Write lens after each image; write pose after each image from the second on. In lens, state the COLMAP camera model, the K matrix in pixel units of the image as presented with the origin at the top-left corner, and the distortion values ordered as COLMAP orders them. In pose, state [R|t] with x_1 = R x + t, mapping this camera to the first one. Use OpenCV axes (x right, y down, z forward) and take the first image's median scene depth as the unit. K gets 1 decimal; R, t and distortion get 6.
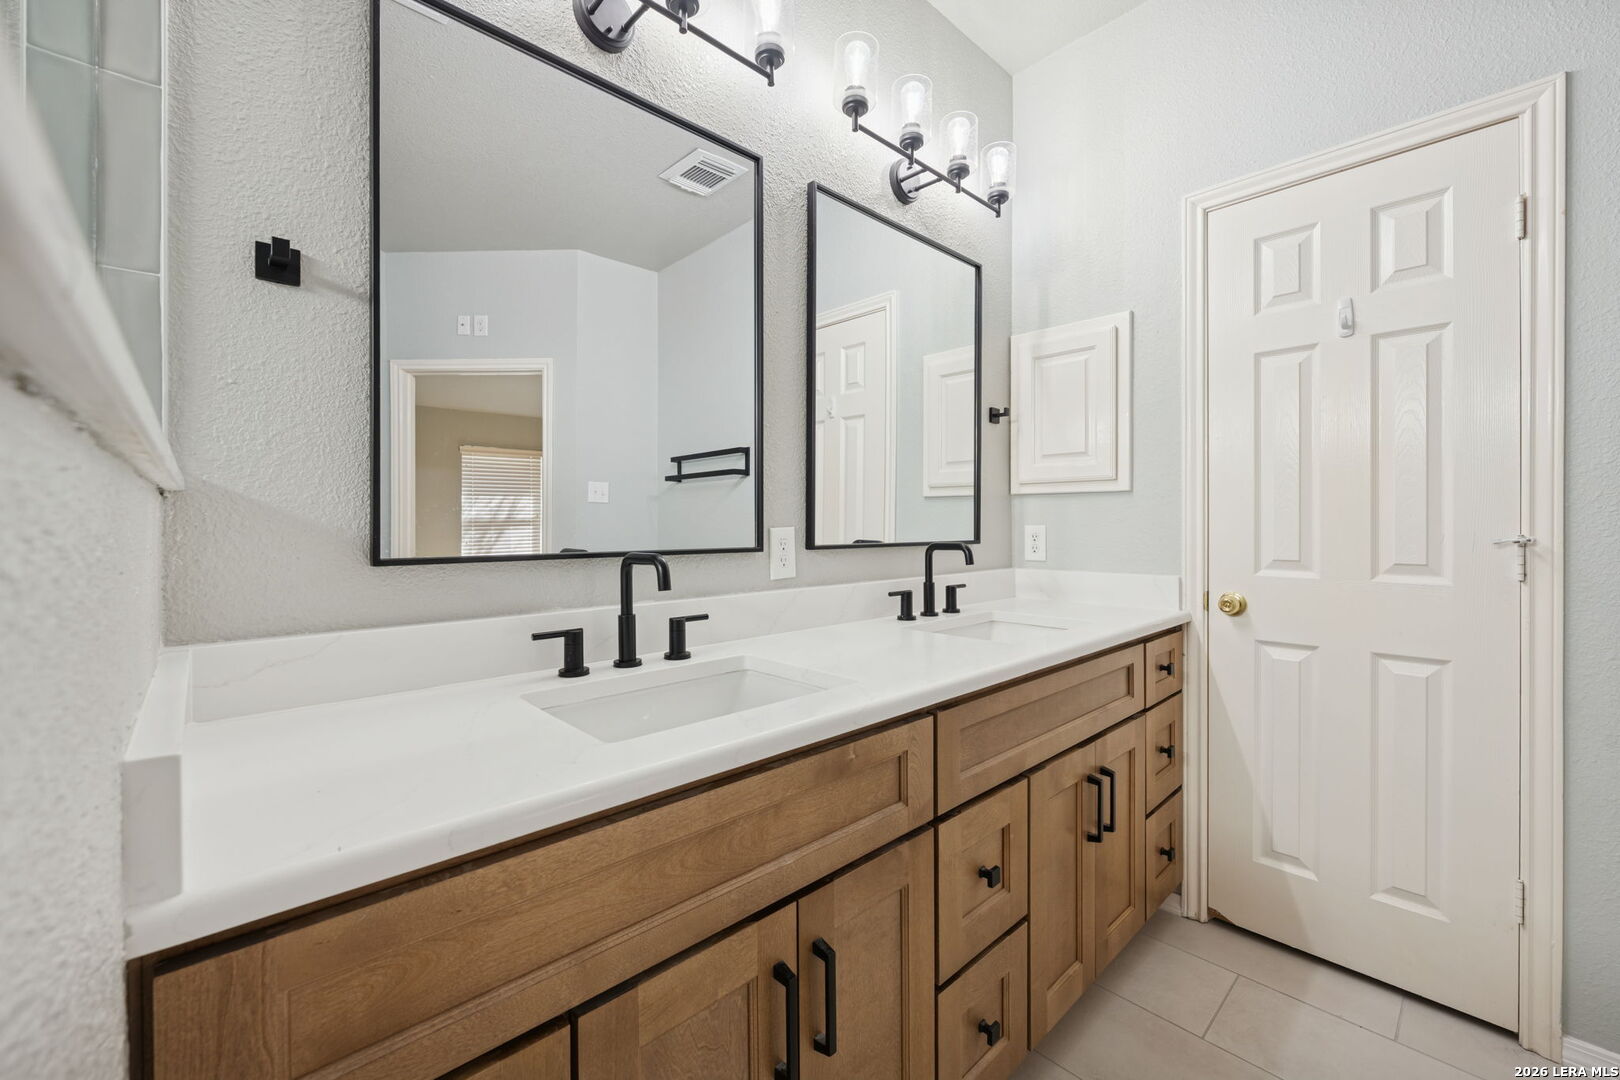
lens RADIAL K [[648.2, 0, 810.6], [0, 648.2, 526.5], [0, 0, 1]] dist [-0.005677, 0.000658]
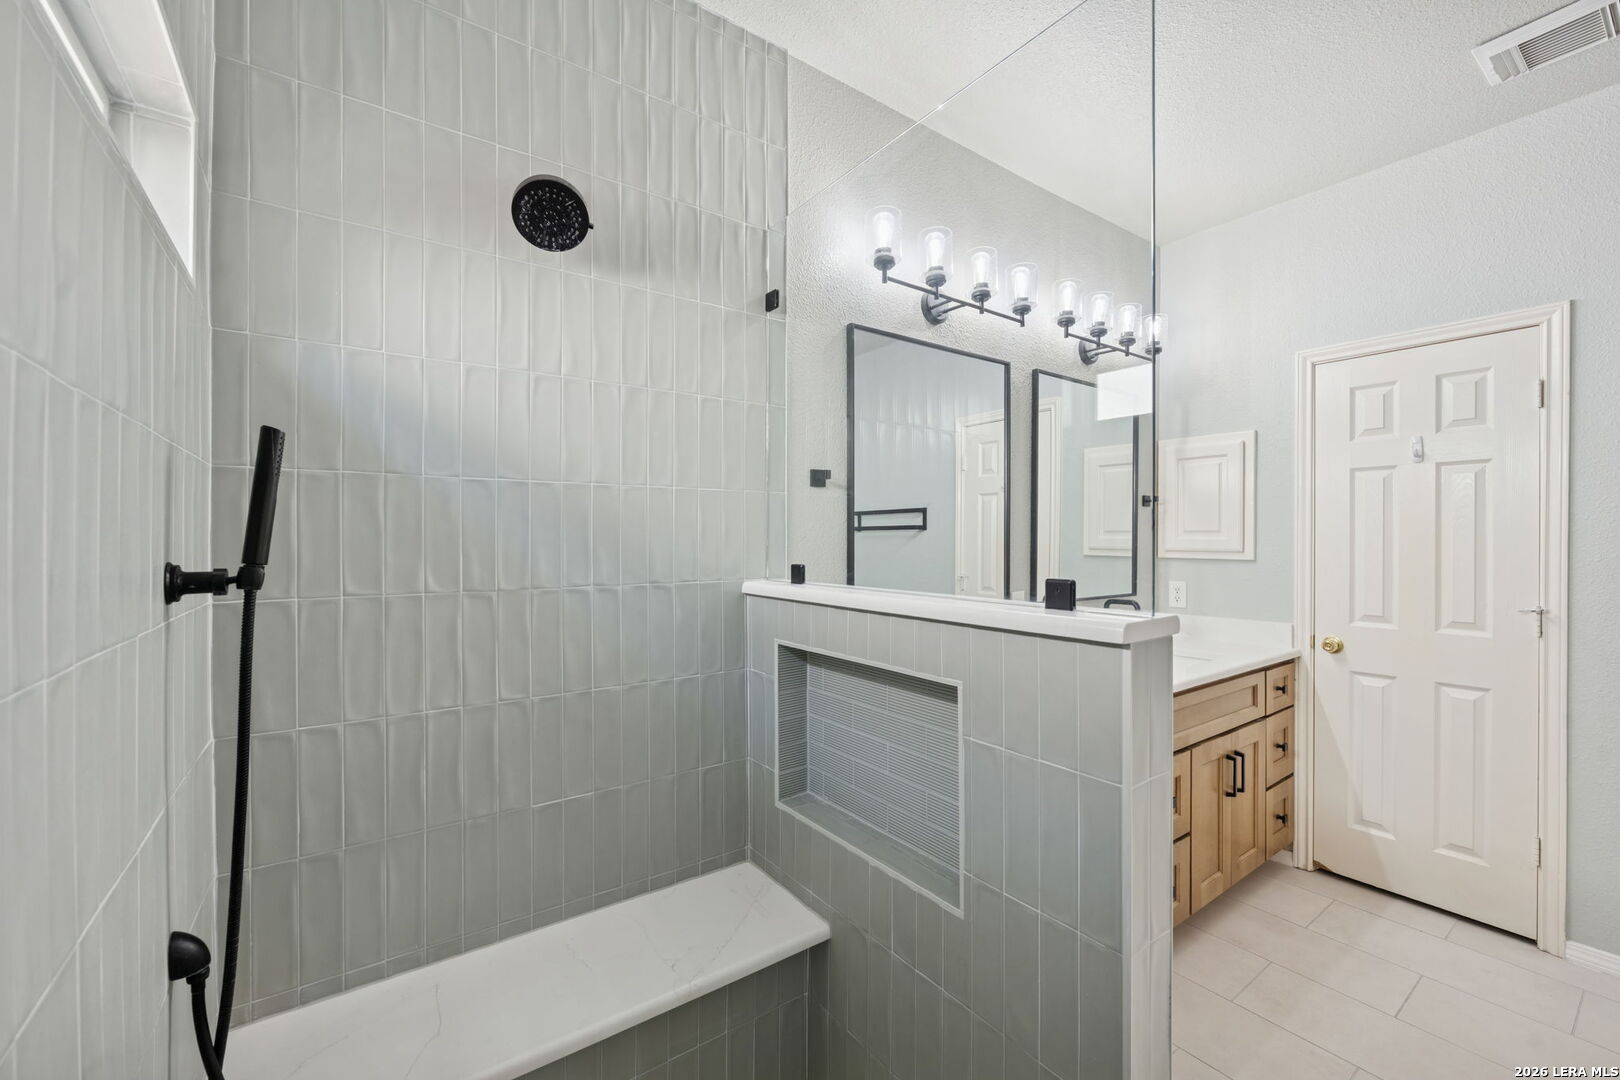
lens RADIAL K [[648.2, 0, 810.5], [0, 648.2, 544.9], [0, 0, 1]] dist [-0.005677, 0.000658]
pose [[0.991213, 0.001979, -0.132262, -0.325152], [-0.001616, 0.999995, 0.002857, -0.112546], [0.132267, -0.002618, 0.991211, -0.610678]]
